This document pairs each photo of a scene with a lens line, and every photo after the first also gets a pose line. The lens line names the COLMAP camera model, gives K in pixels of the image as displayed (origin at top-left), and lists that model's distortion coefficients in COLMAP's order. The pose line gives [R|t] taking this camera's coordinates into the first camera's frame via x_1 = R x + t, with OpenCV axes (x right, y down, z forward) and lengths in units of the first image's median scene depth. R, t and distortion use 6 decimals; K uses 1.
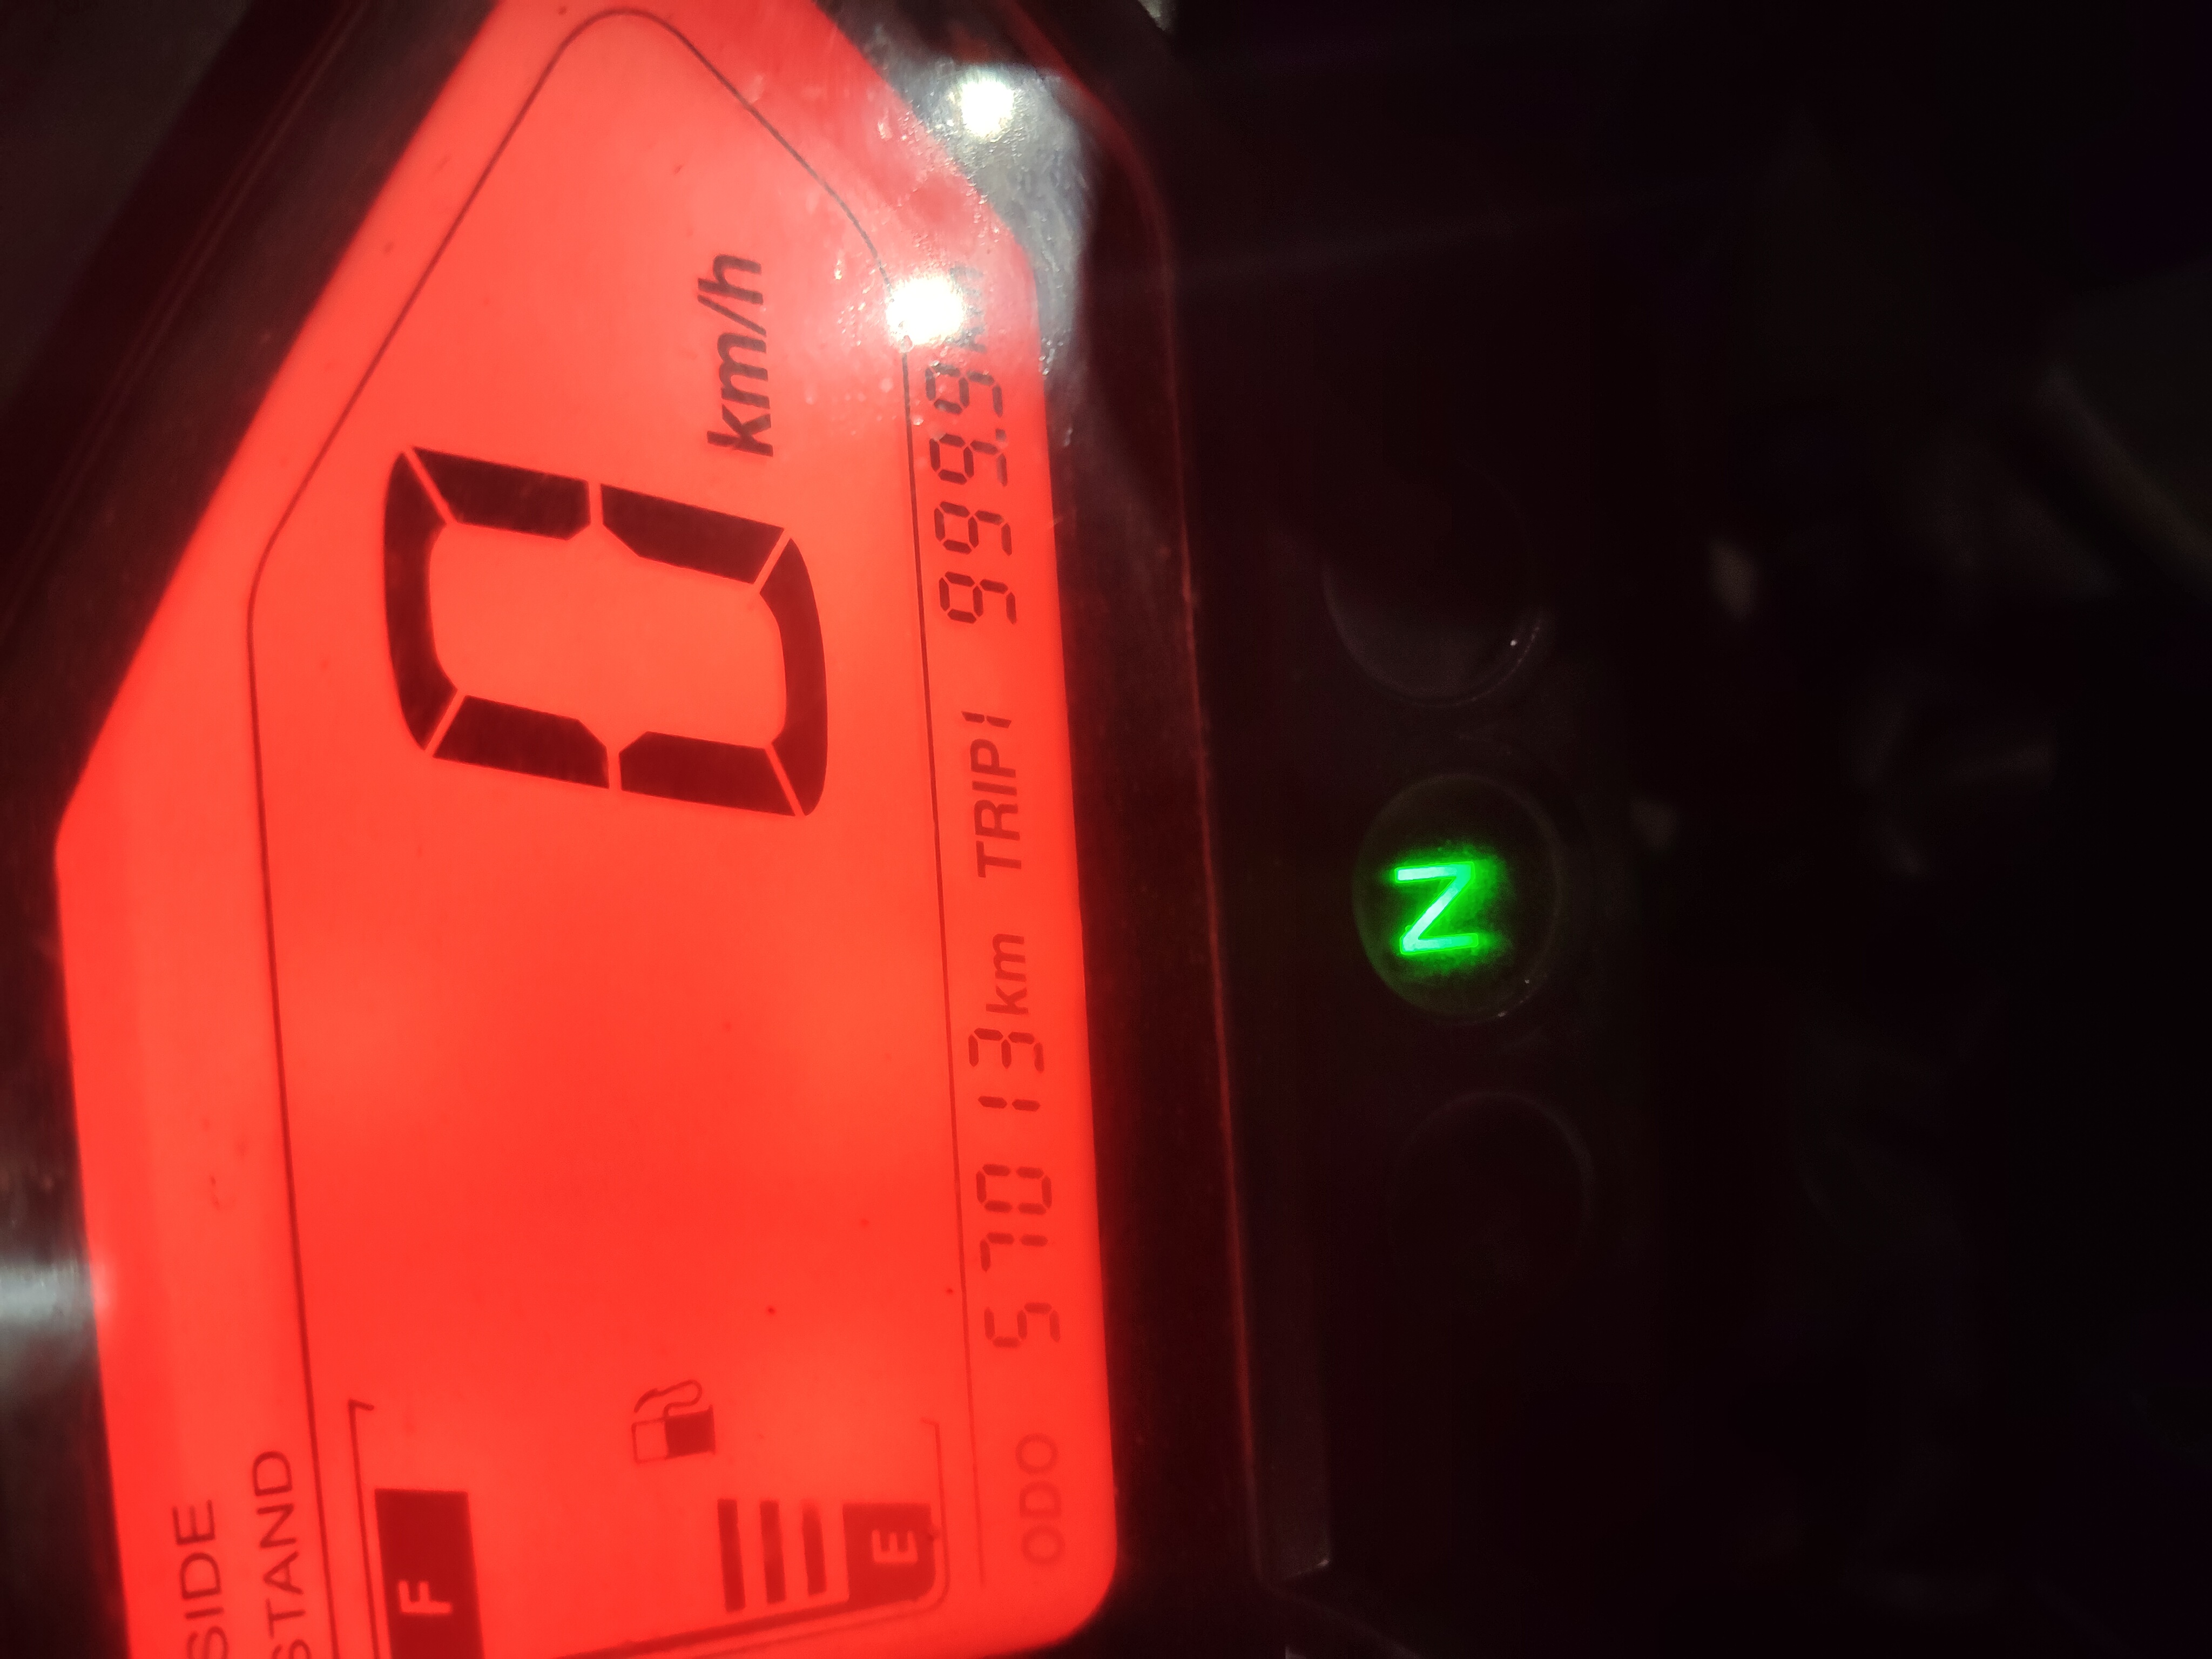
lens RADIAL K [[1799.1, 0, 1121.0], [0, 1799.1, 848.6], [0, 0, 1]] dist [-0.012798, -0.109059]
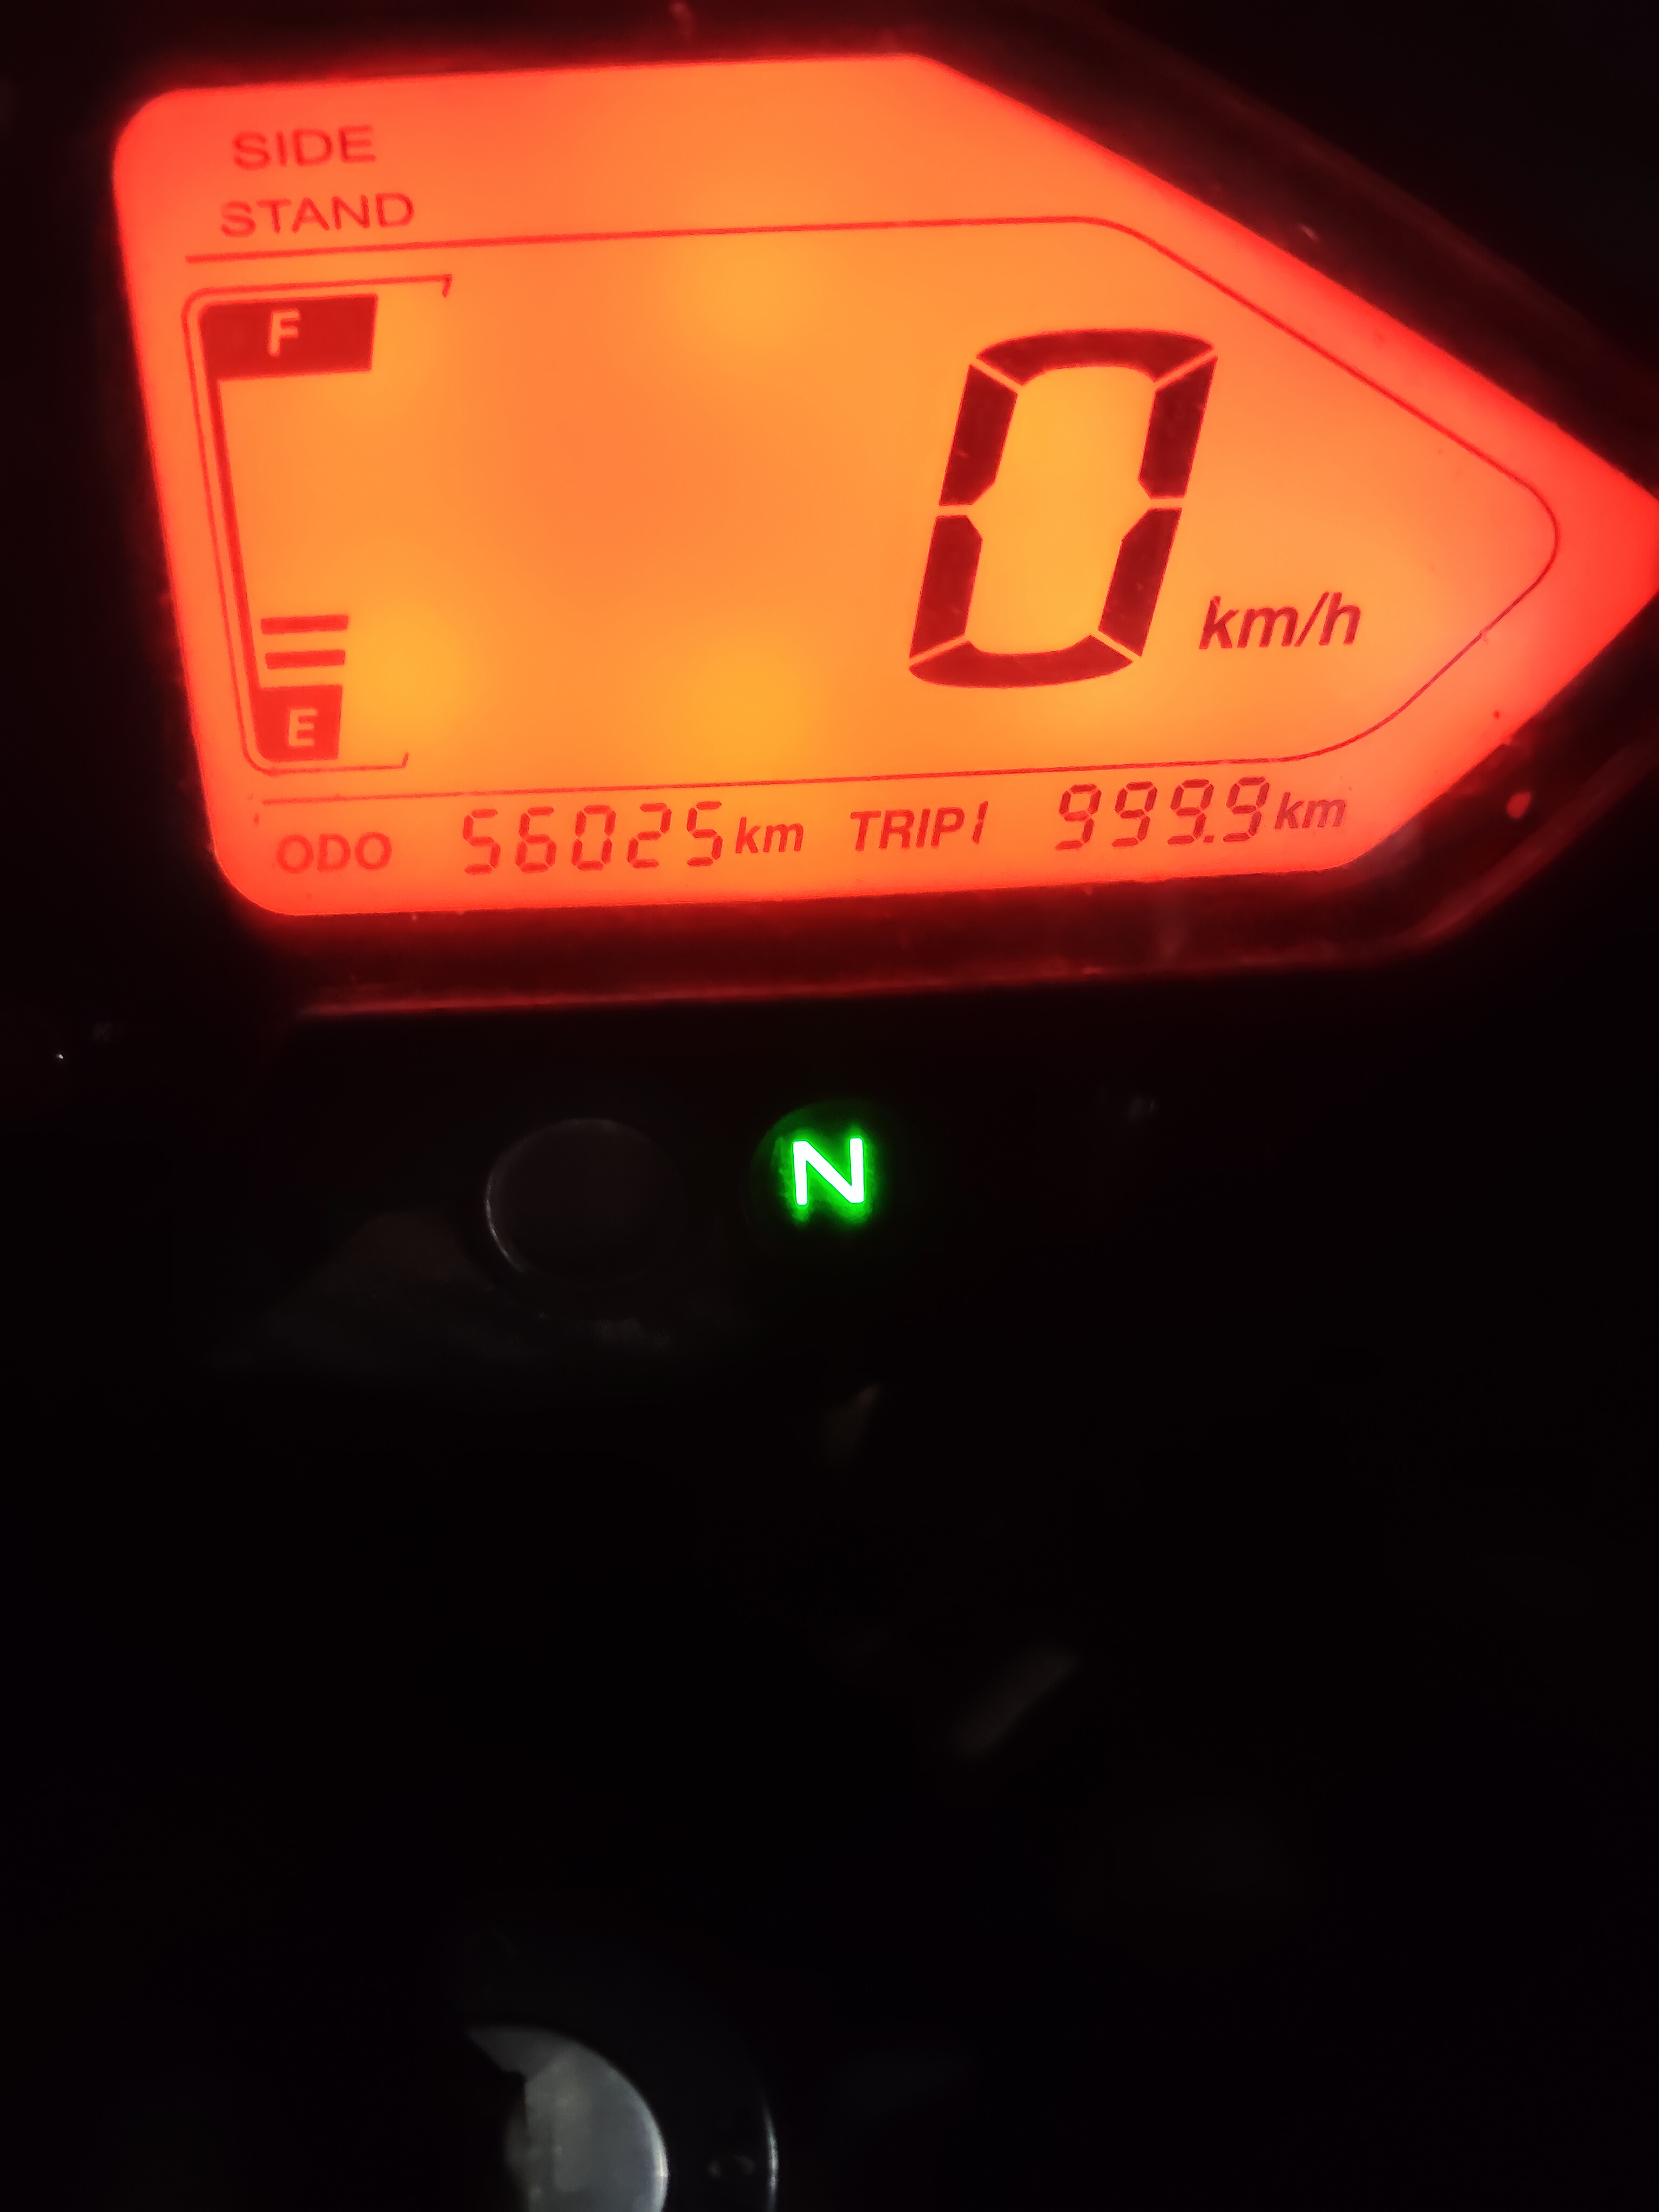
lens RADIAL K [[1799.1, 0, 798.3], [0, 1799.1, 1156.3], [0, 0, 1]] dist [-0.012798, -0.109059]
pose [[-0.017632, 0.999277, 0.033676, 0.117842], [-0.999212, -0.016413, -0.036144, 0.095889], [-0.035565, -0.034286, 0.998779, -0.236466]]
